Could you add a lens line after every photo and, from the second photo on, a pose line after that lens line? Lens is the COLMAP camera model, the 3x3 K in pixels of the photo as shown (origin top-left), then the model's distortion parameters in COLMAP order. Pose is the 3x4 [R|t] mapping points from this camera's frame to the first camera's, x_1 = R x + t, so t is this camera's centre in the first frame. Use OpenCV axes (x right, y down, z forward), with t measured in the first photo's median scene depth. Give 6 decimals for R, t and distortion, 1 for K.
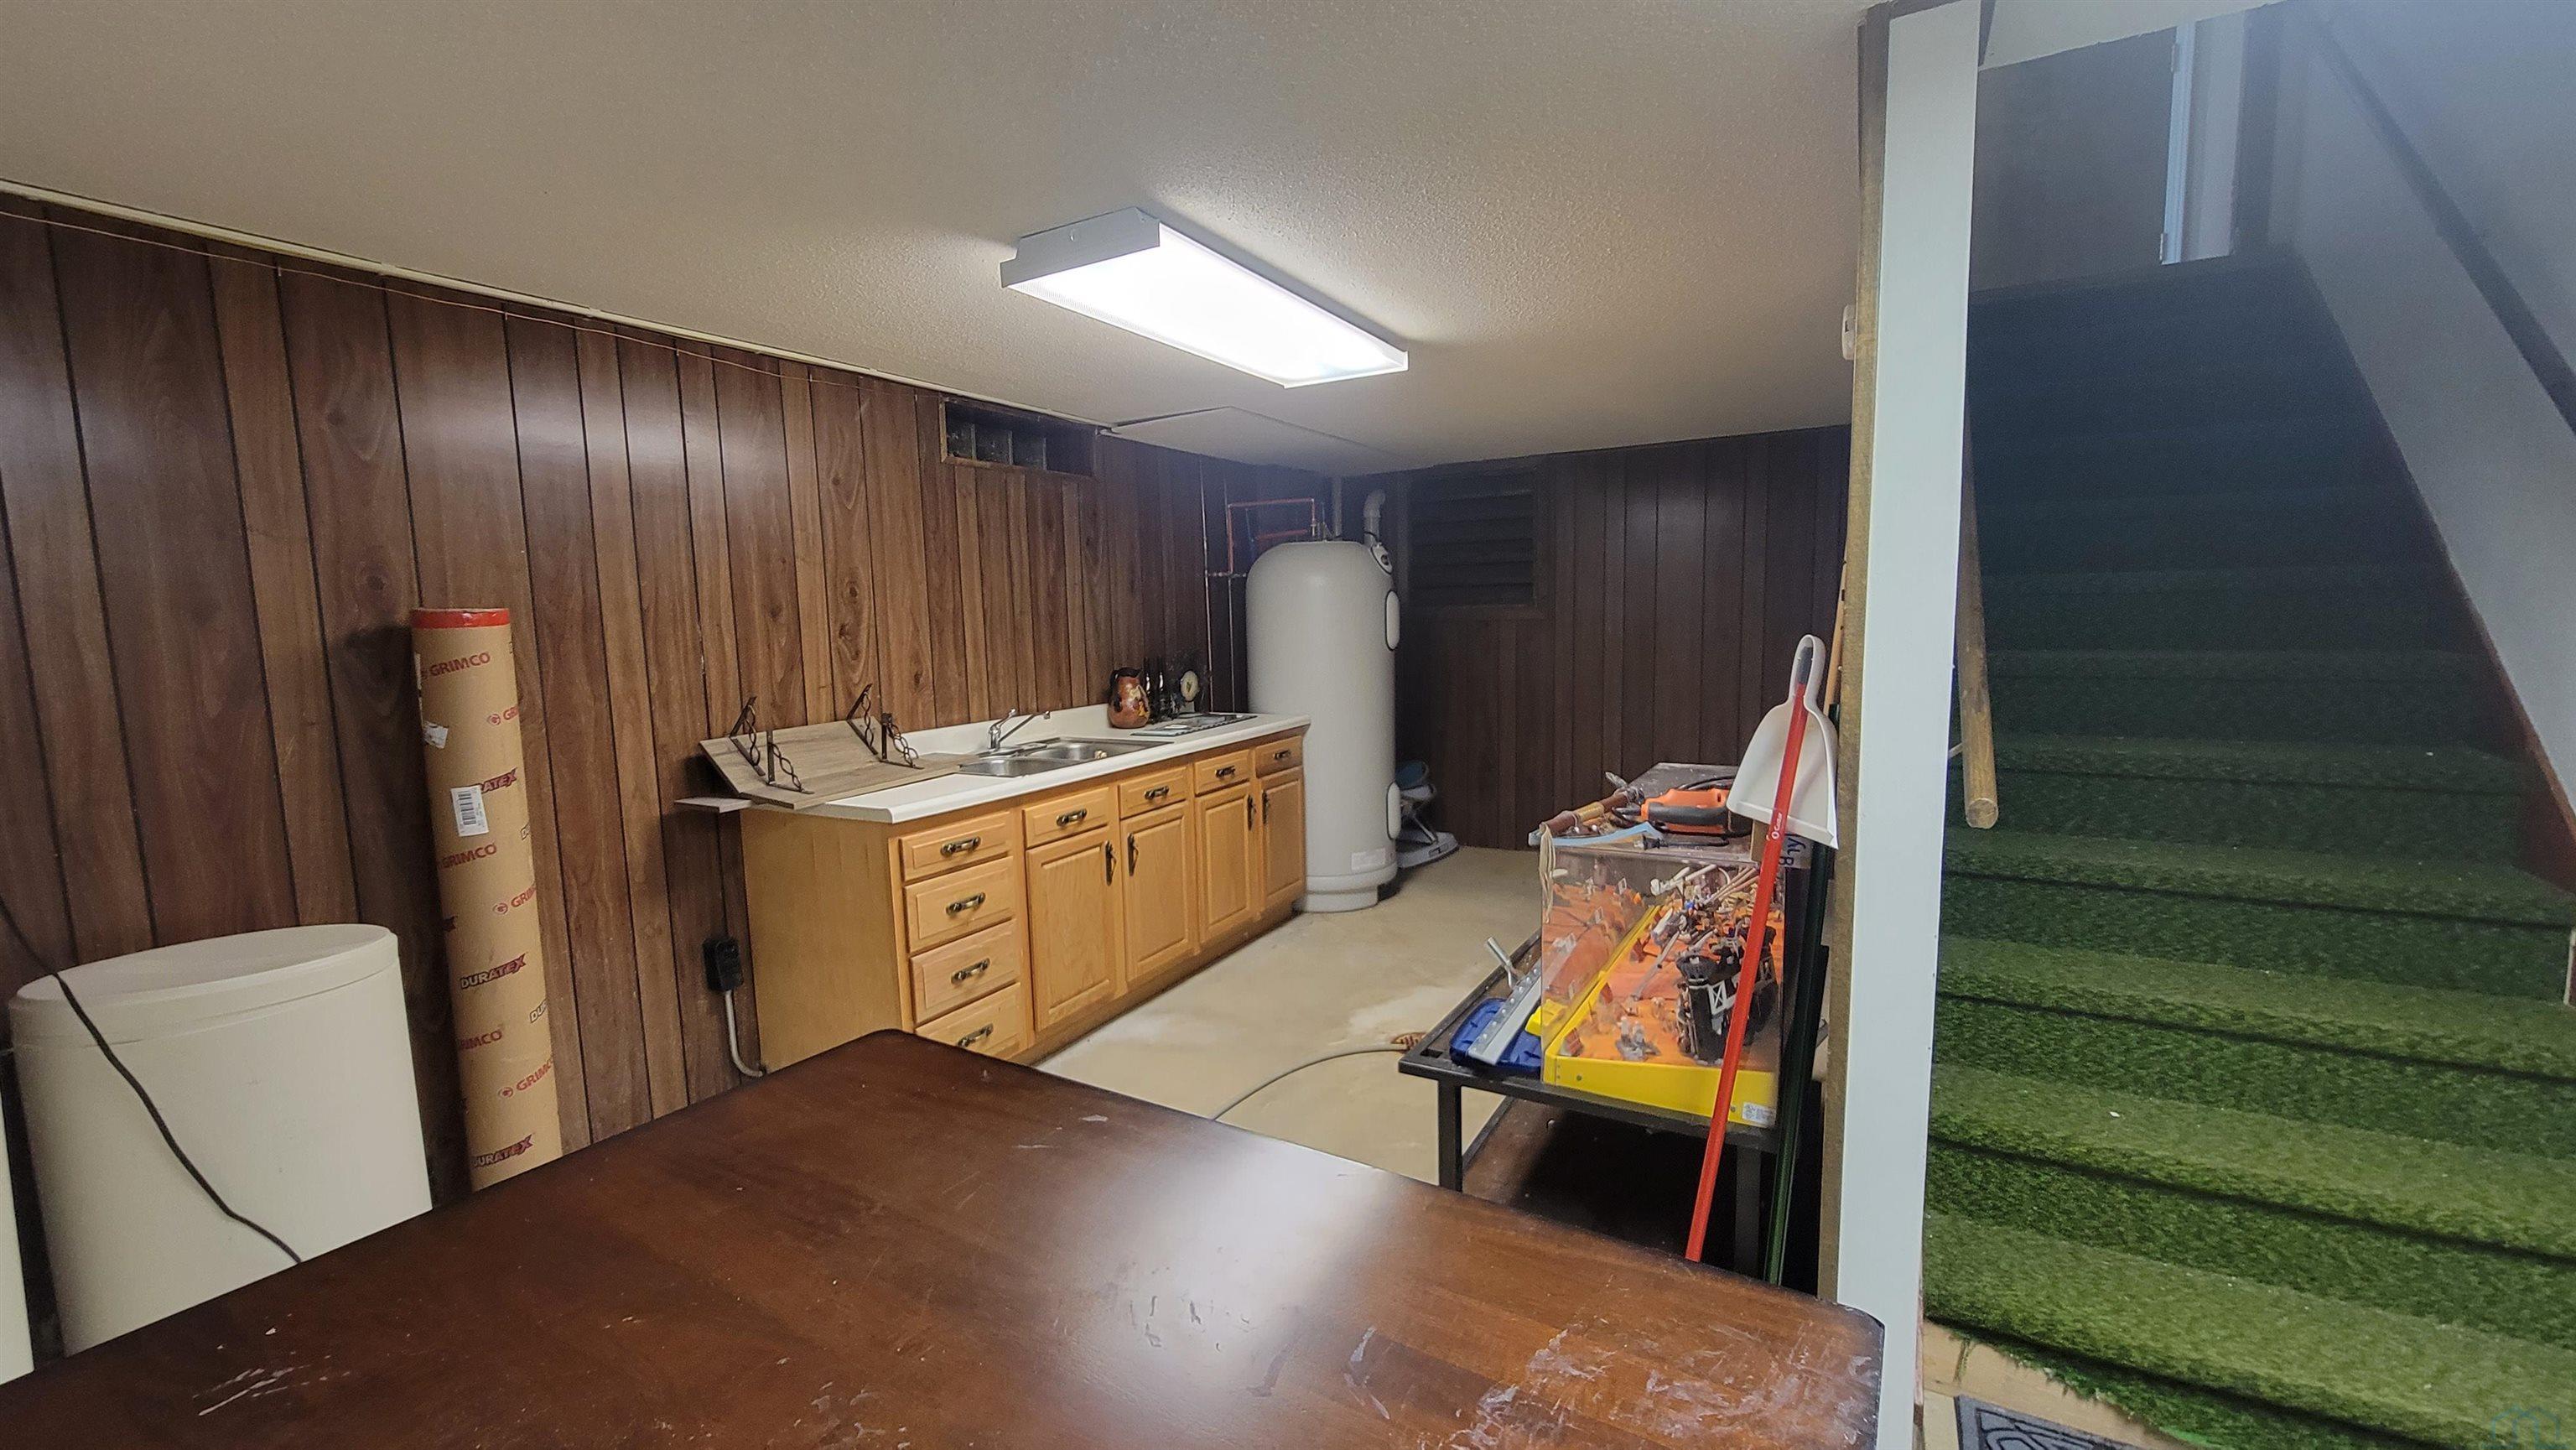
lens RADIAL K [[1049.2, 0, 1283.2], [0, 1049.2, 729.4], [0, 0, 1]] dist [0.001455, 0.000120]
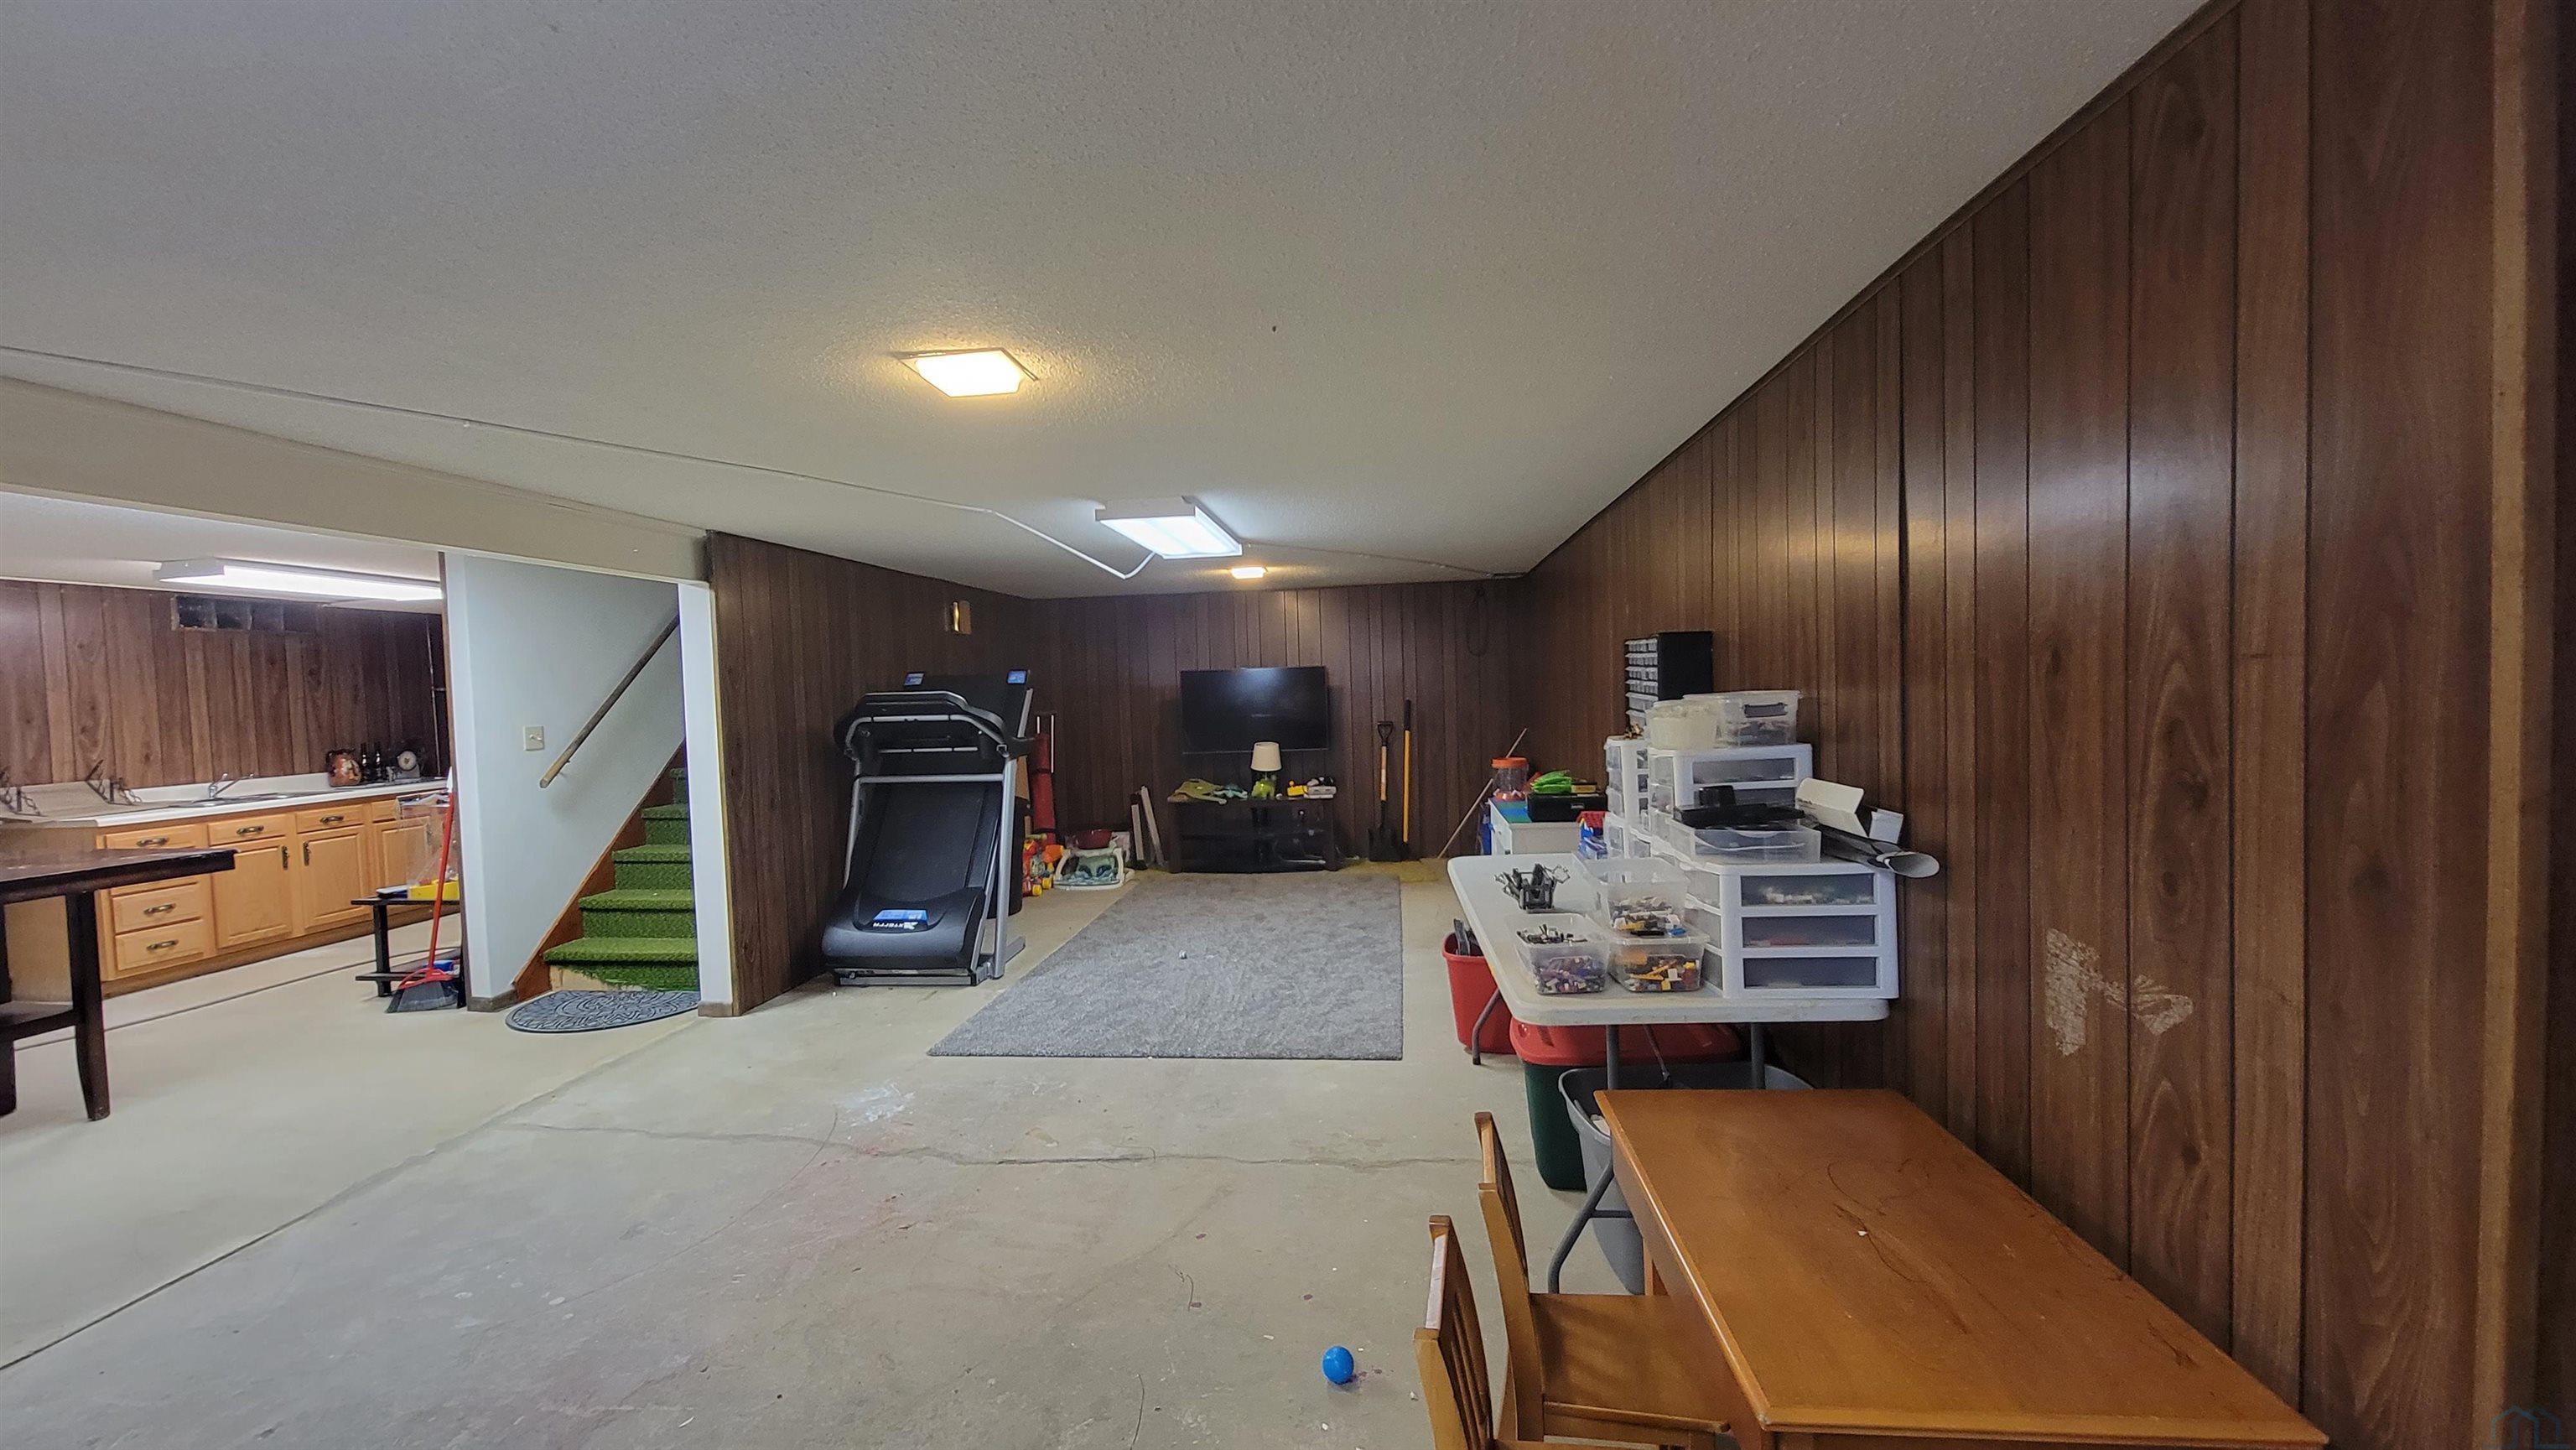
lens RADIAL K [[1049.2, 0, 1276.9], [0, 1049.2, 732.3], [0, 0, 1]] dist [0.001455, 0.000120]
pose [[0.931463, -0.018766, 0.363352, 0.742760], [0.047462, 0.996403, -0.070208, 0.118757], [-0.360727, 0.082642, 0.929003, -1.256291]]
